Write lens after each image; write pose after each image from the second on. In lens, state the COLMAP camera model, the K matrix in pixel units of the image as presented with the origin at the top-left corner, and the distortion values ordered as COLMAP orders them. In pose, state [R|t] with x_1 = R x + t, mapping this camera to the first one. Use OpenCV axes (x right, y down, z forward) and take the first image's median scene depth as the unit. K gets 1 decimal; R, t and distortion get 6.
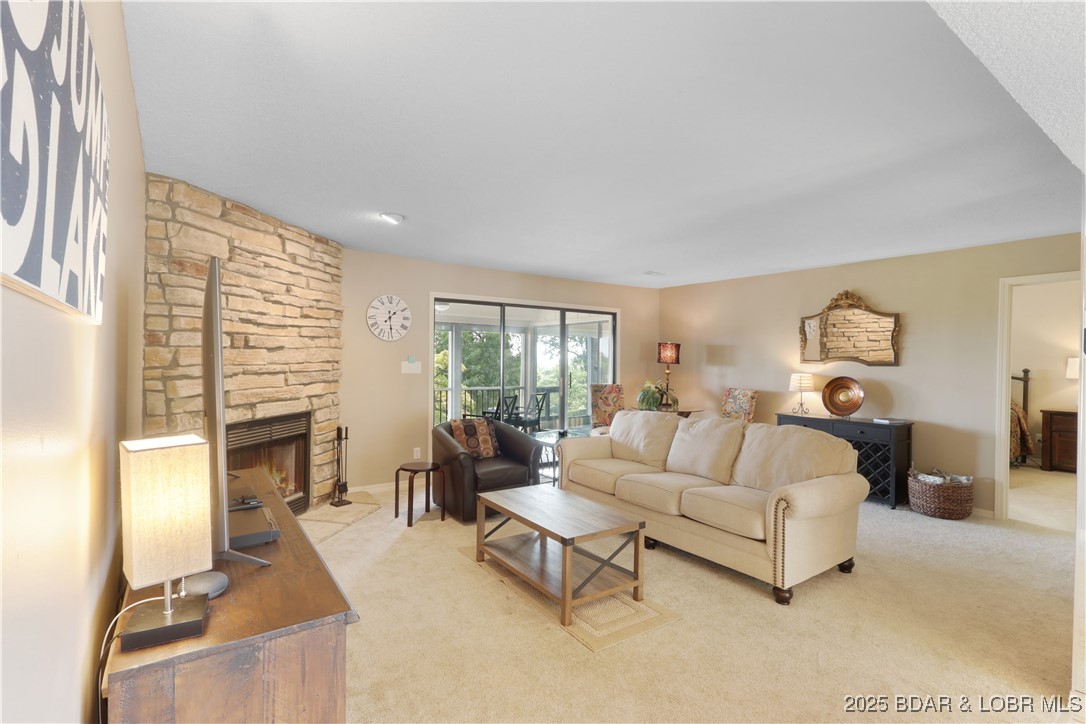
lens RADIAL K [[532.9, 0, 543.0], [0, 532.9, 362.0], [0, 0, 1]] dist [-0.002848, 0.000117]
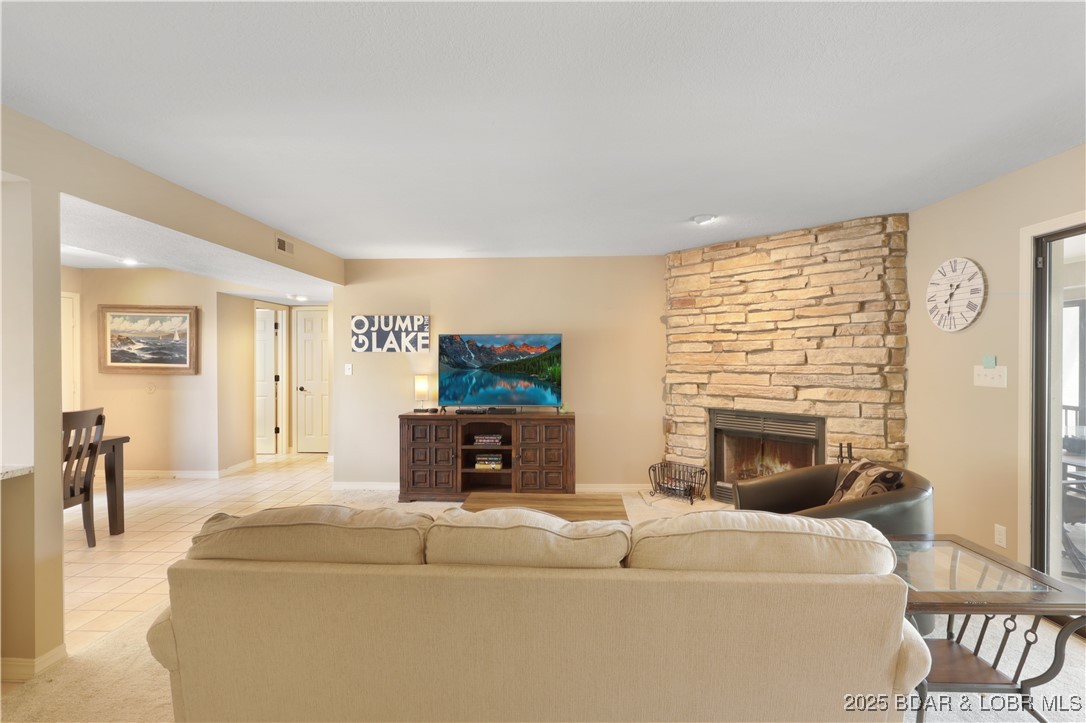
lens RADIAL K [[516.0, 0, 543.0], [0, 516.0, 361.5], [0, 0, 1]] dist [-0.001560, 0.000290]
pose [[-0.624620, -0.002425, -0.780925, 0.590812], [-0.009015, 0.999951, 0.004106, -0.003978], [0.780877, 0.009605, -0.624611, 1.227290]]
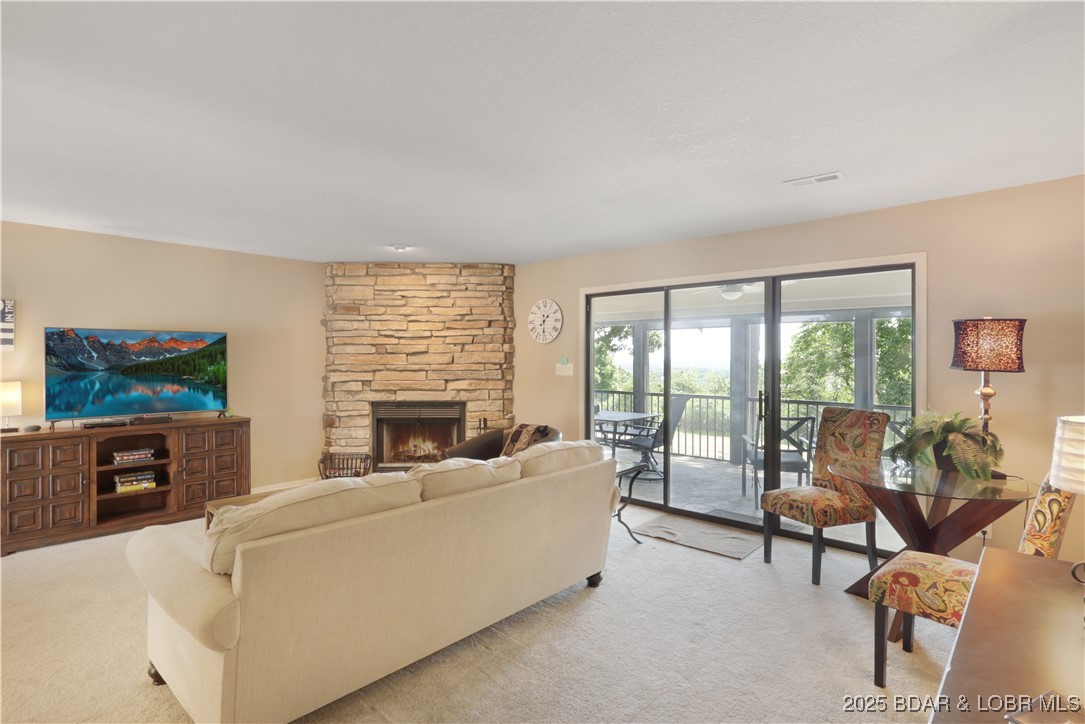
lens RADIAL K [[532.4, 0, 542.5], [0, 532.4, 362.0], [0, 0, 1]] dist [-0.002848, 0.000117]
pose [[0.201262, -0.001879, -0.979536, 0.889821], [-0.005915, 0.999978, -0.003134, -0.000121], [0.979520, 0.006425, 0.201247, 0.964420]]
